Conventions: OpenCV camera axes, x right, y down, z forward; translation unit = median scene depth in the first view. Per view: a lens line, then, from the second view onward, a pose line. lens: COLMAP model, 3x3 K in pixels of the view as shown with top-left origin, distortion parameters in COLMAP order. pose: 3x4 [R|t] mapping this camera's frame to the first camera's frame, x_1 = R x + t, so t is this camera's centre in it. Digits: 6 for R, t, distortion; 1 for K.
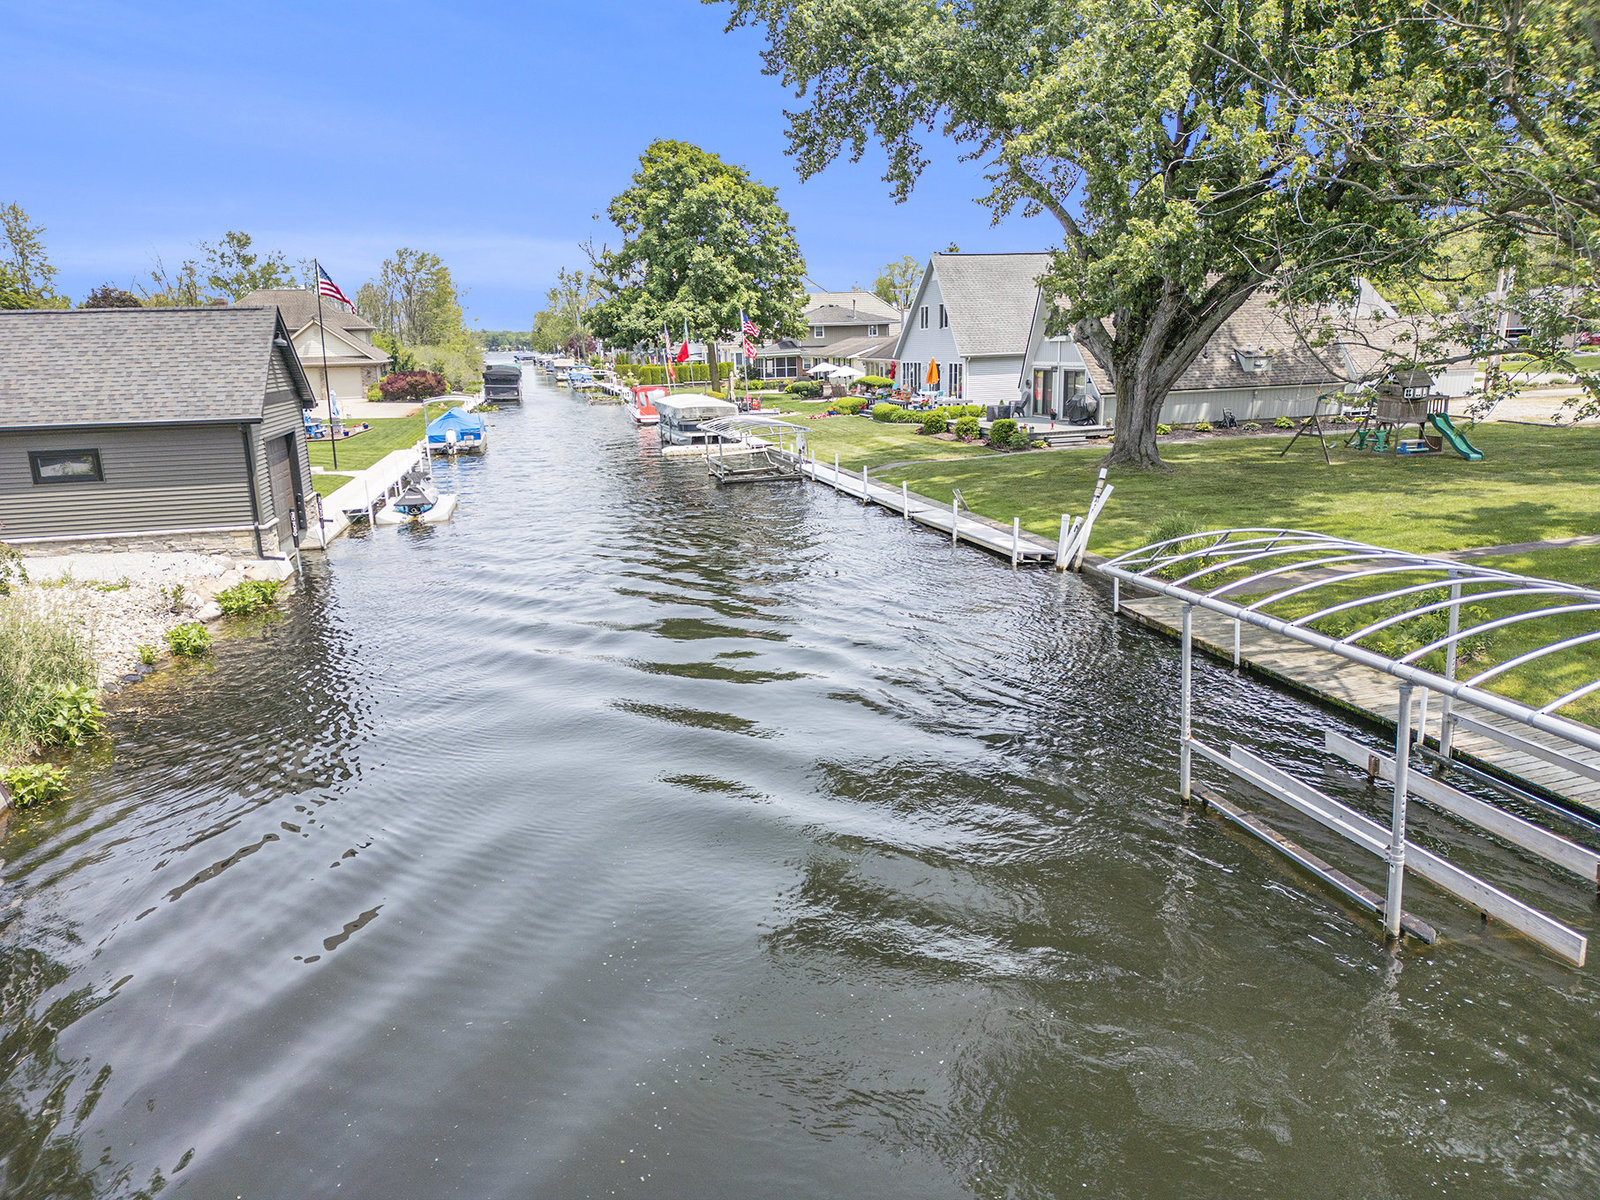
lens RADIAL K [[1129.6, 0, 797.7], [0, 1129.6, 592.8], [0, 0, 1]] dist [0.041694, -0.024834]
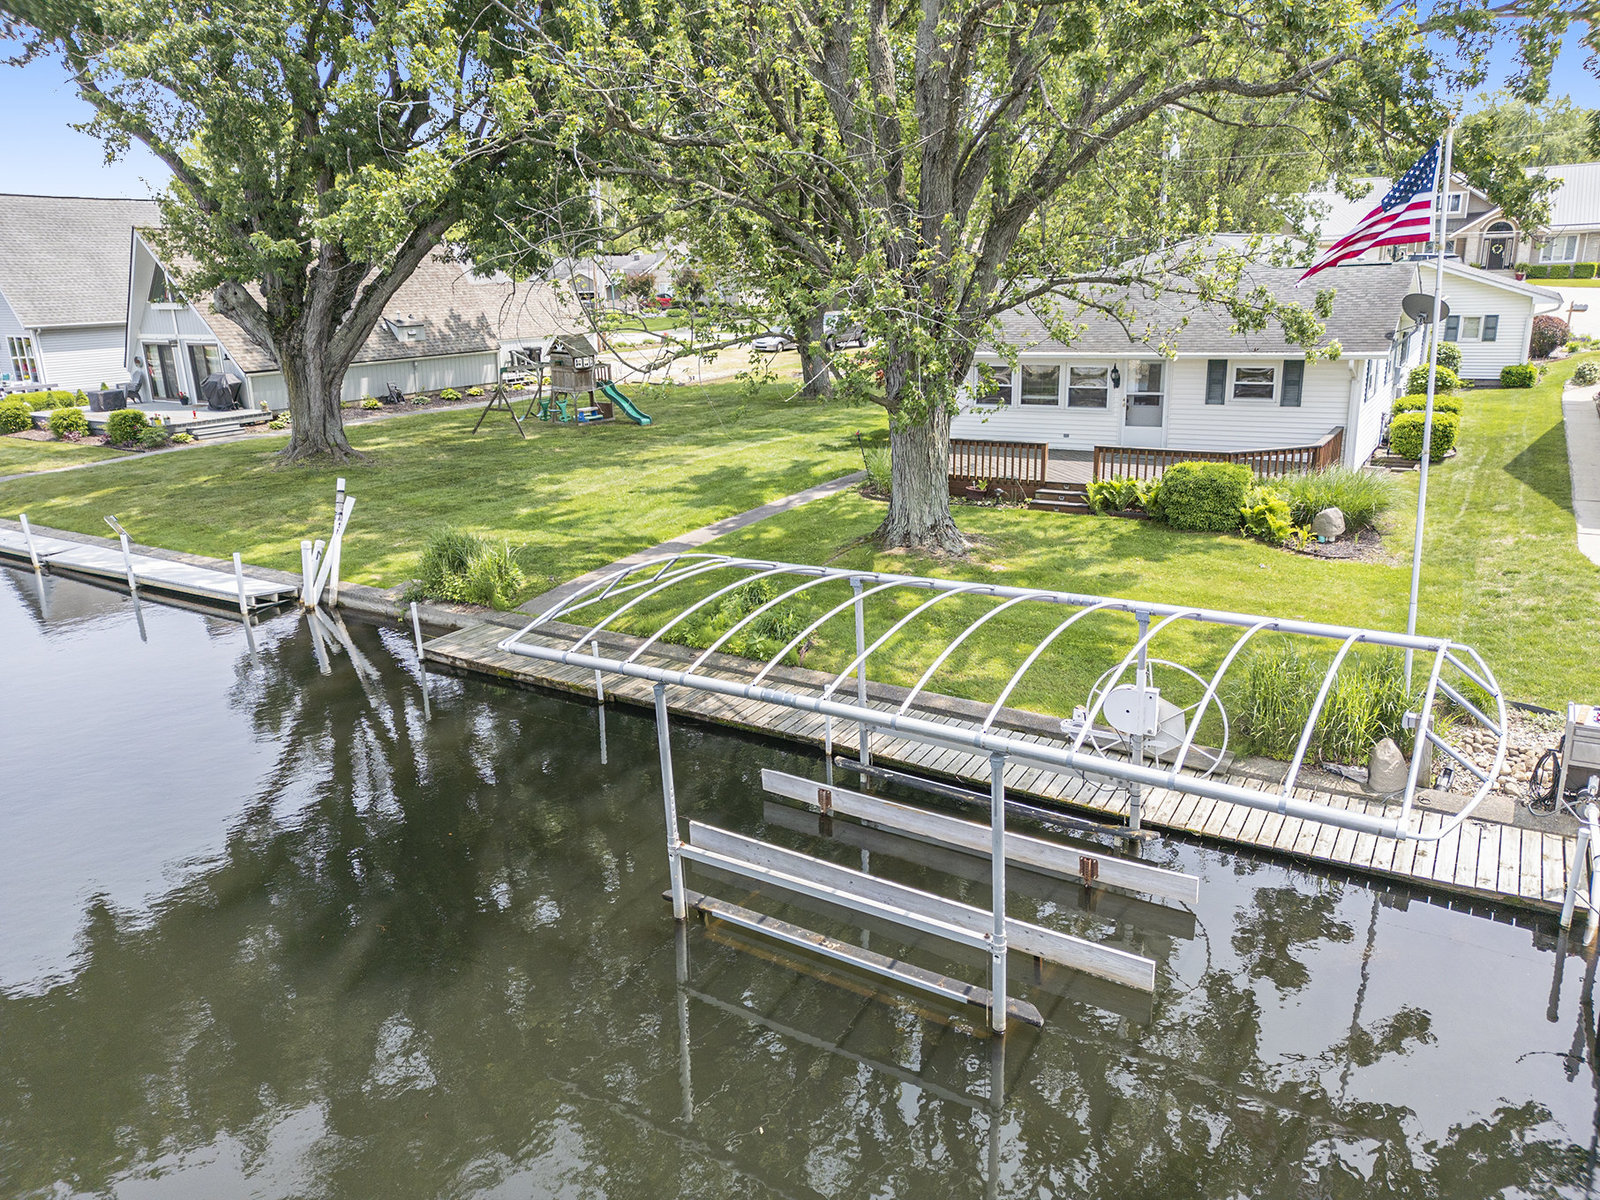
lens RADIAL K [[1129.6, 0, 797.7], [0, 1129.6, 592.8], [0, 0, 1]] dist [0.041694, -0.024834]
pose [[0.728519, -0.177065, 0.661746, -0.031663], [0.153346, 0.983655, 0.094379, -0.036813], [-0.667641, 0.032719, 0.743764, 0.114555]]
